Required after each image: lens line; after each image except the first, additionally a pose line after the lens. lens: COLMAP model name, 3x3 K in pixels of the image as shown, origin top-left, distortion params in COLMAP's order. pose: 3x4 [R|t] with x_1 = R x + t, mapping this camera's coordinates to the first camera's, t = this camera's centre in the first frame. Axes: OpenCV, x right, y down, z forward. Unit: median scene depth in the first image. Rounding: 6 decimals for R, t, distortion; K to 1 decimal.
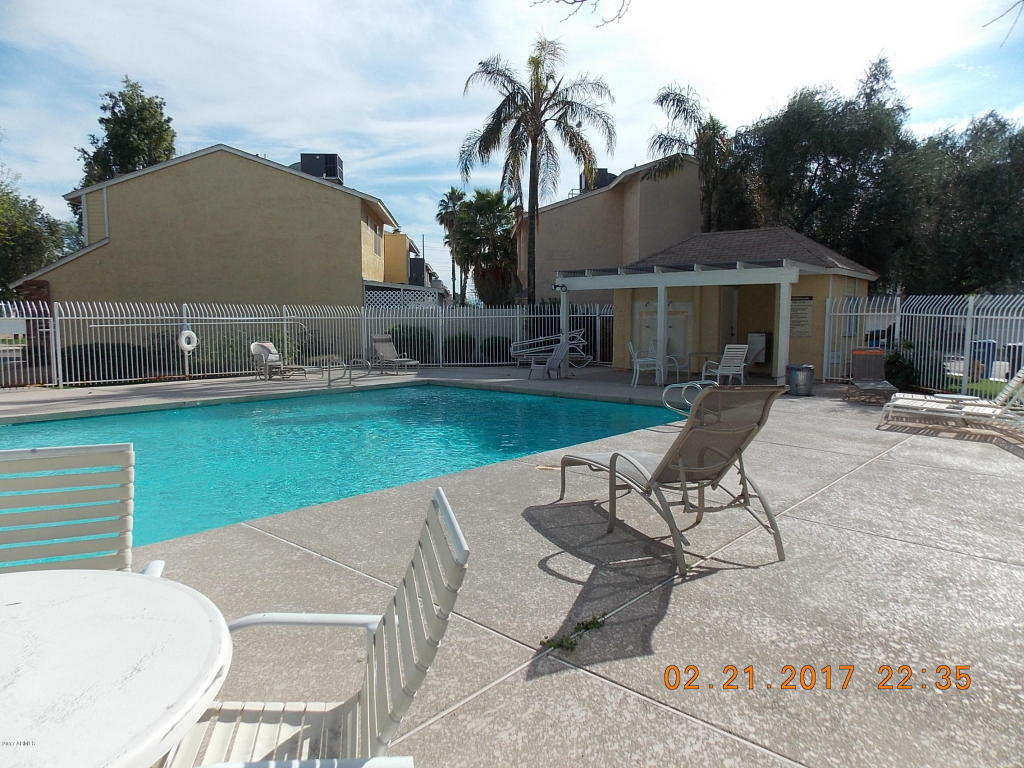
lens RADIAL K [[662.1, 0, 512.0], [0, 662.1, 384.0], [0, 0, 1]] dist [-0.000684, -0.000597]
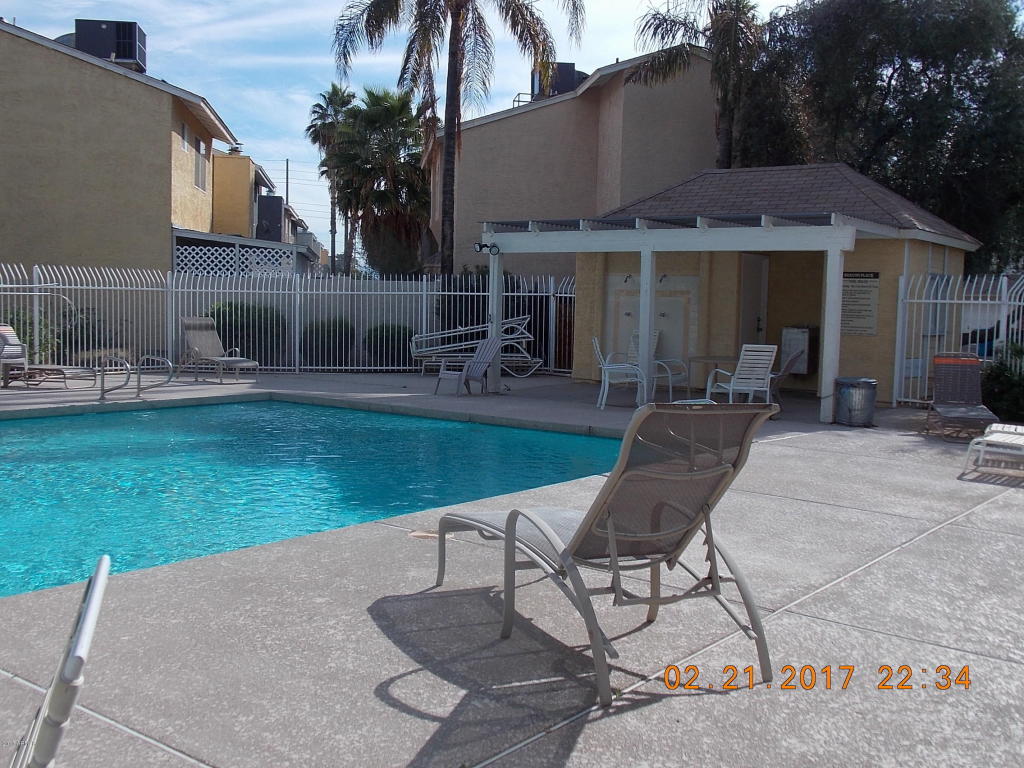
lens RADIAL K [[1064.3, 0, 512.0], [0, 1064.3, 384.0], [0, 0, 1]] dist [-0.014167, -0.007420]
pose [[0.996834, 0.016997, 0.077676, 0.019019], [-0.015530, 0.999690, -0.019461, 0.001463], [-0.077983, 0.018194, 0.996789, 0.000682]]
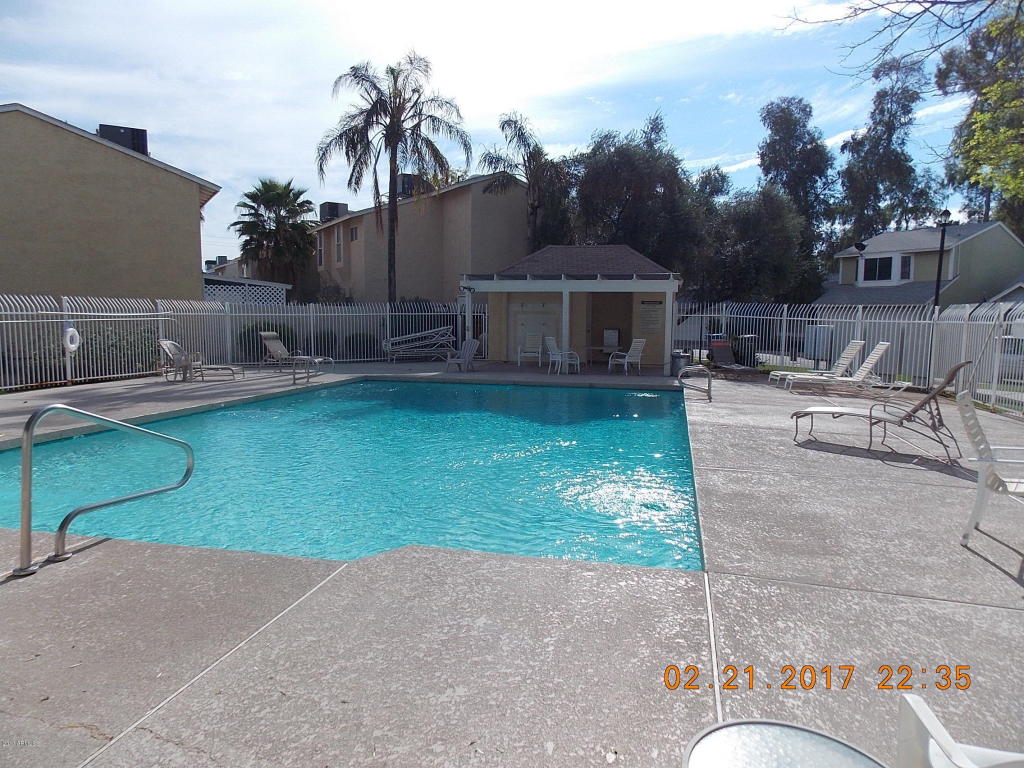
lens RADIAL K [[662.1, 0, 512.0], [0, 662.1, 384.0], [0, 0, 1]] dist [-0.000684, -0.000597]
pose [[0.893687, -0.038597, 0.447028, -0.369848], [0.035514, 0.999252, 0.015278, -0.000742], [-0.447284, 0.002222, 0.894389, -0.030938]]
